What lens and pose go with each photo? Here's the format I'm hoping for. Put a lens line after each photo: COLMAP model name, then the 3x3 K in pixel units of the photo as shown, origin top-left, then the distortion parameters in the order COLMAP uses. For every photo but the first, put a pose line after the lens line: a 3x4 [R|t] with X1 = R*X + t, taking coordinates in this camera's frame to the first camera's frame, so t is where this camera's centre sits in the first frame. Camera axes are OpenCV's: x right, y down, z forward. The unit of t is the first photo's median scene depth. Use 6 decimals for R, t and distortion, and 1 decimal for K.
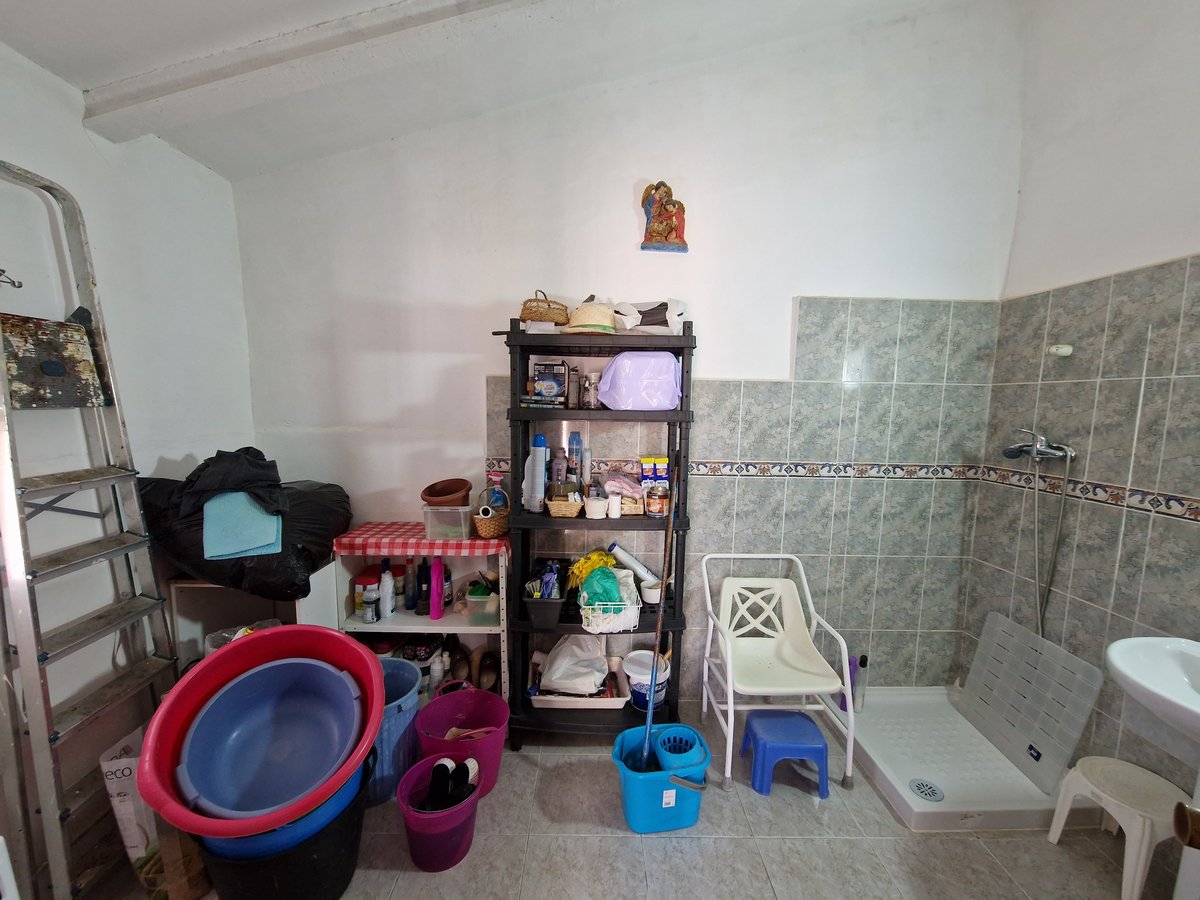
lens RADIAL K [[485.6, 0, 591.9], [0, 485.6, 457.8], [0, 0, 1]] dist [0.001928, -0.001883]
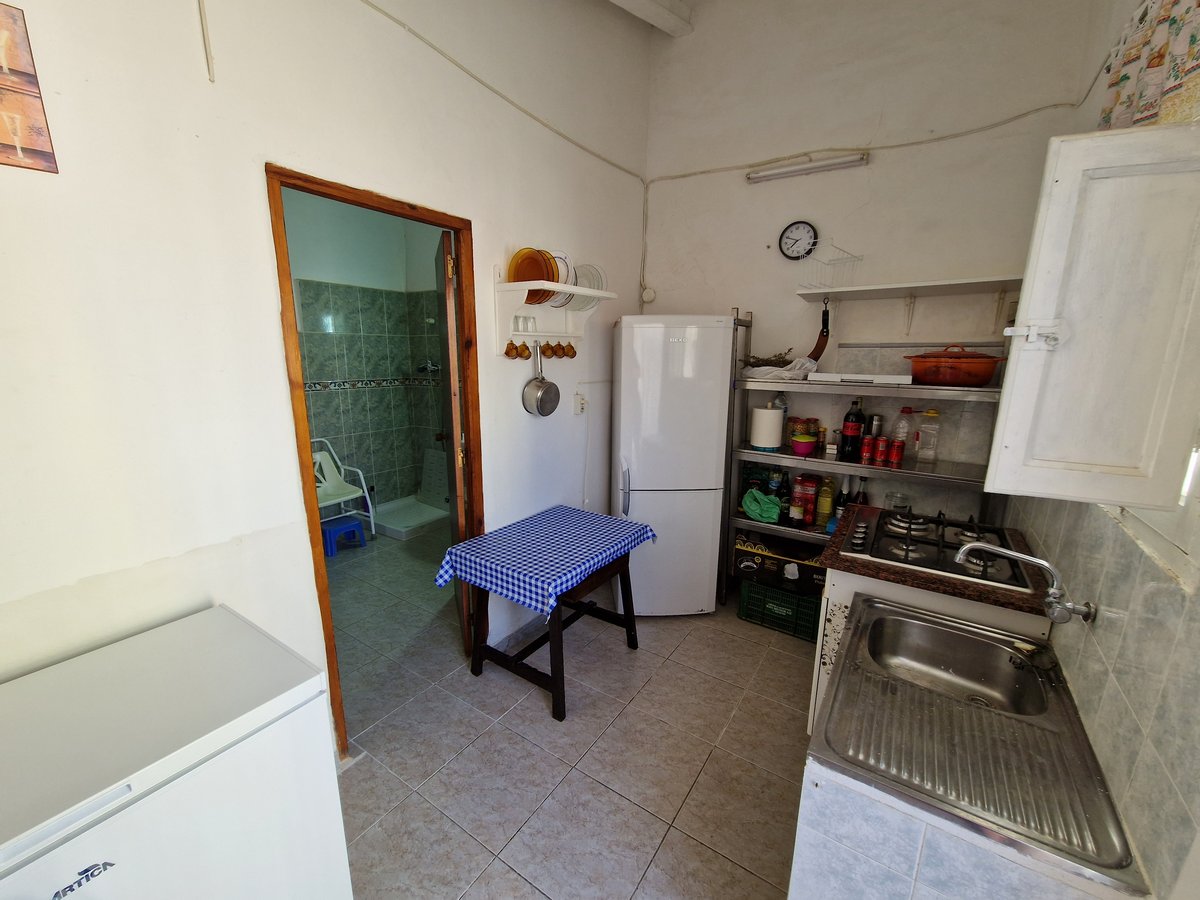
lens RADIAL K [[485.6, 0, 594.7], [0, 485.6, 457.0], [0, 0, 1]] dist [0.001928, -0.001883]
pose [[0.556413, -0.187646, 0.809440, -0.442203], [0.094463, 0.982136, 0.162746, 0.082462], [-0.825519, -0.014092, 0.564199, -0.737500]]
